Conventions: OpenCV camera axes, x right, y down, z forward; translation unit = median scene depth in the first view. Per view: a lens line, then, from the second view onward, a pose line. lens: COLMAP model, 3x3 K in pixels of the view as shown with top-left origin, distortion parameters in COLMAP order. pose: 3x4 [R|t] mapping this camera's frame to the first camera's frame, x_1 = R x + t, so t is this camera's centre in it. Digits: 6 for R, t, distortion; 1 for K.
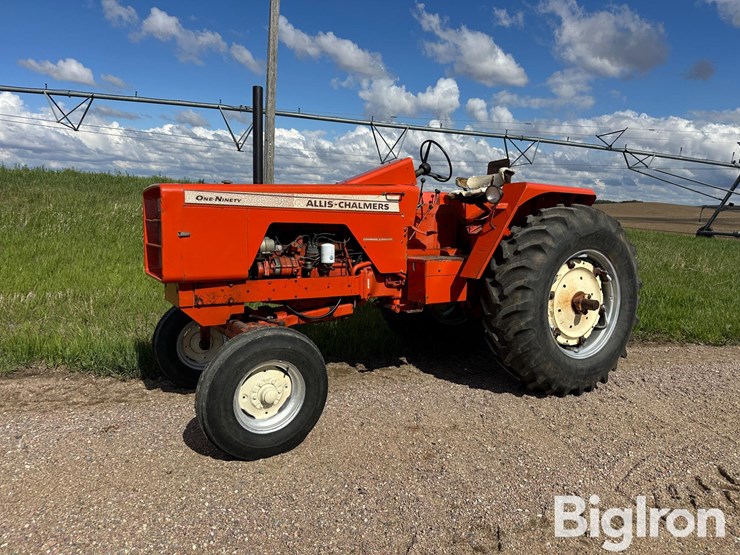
lens RADIAL K [[528.3, 0, 365.8], [0, 528.3, 278.5], [0, 0, 1]] dist [0.131964, -0.187942]
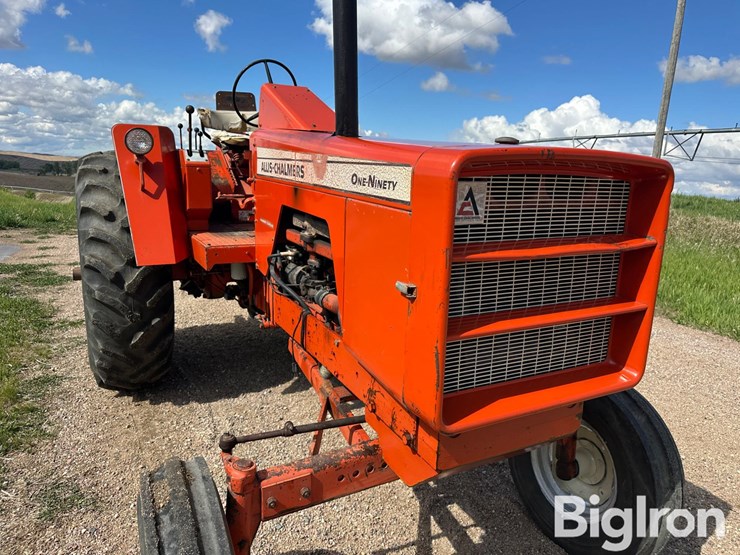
lens RADIAL K [[526.4, 0, 371.1], [0, 526.4, 280.9], [0, 0, 1]] dist [0.061159, -0.071822]
pose [[-0.213142, 0.170243, -0.962075, 0.485951], [-0.169176, 0.963397, 0.207957, -0.150527], [0.962263, 0.207084, -0.176539, 1.166929]]
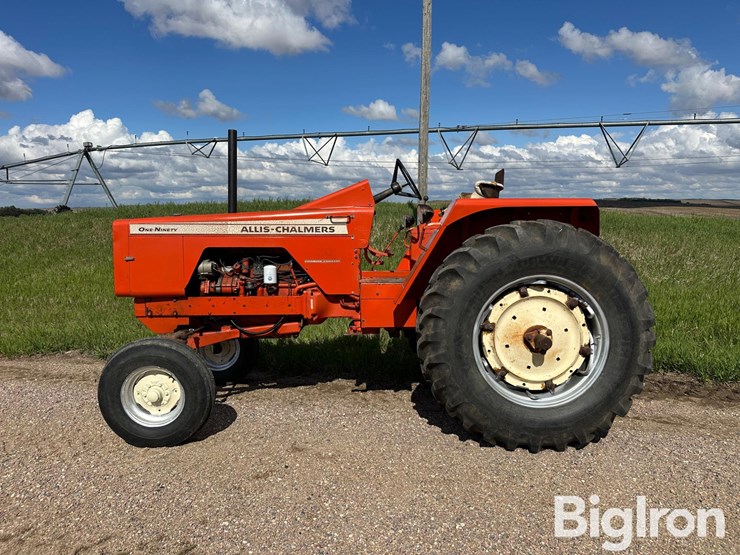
lens RADIAL K [[524.2, 0, 364.6], [0, 524.2, 274.2], [0, 0, 1]] dist [0.079652, -0.112418]
pose [[0.855758, 0.017653, -0.517075, 0.622207], [-0.033580, 0.999206, -0.021461, -0.029840], [0.516286, 0.035728, 0.855671, 0.172388]]
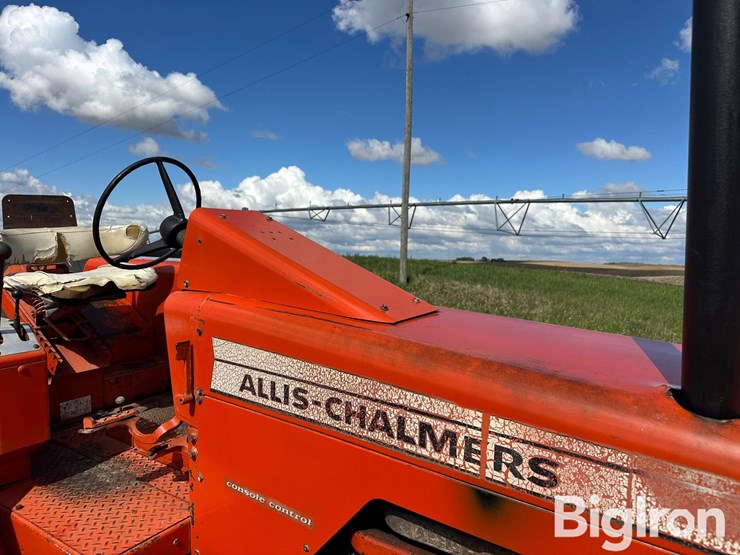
lens RADIAL K [[524.2, 0, 364.6], [0, 524.2, 274.2], [0, 0, 1]] dist [0.079652, -0.112418]
pose [[0.276681, 0.041542, -0.960063, 0.202438], [-0.125175, 0.992111, 0.006854, -0.200316], [0.952774, 0.118279, 0.279698, 0.884483]]
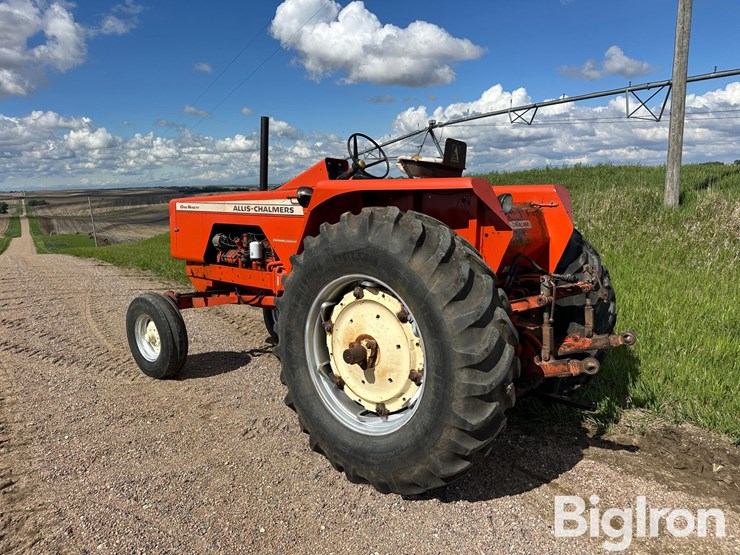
lens RADIAL K [[519.2, 0, 371.0], [0, 519.2, 278.7], [0, 0, 1]] dist [0.080176, -0.096903]
pose [[0.322326, 0.125223, -0.938310, 1.070579], [-0.099243, 0.990220, 0.098059, -0.118685], [0.941412, 0.061513, 0.331601, 0.823400]]
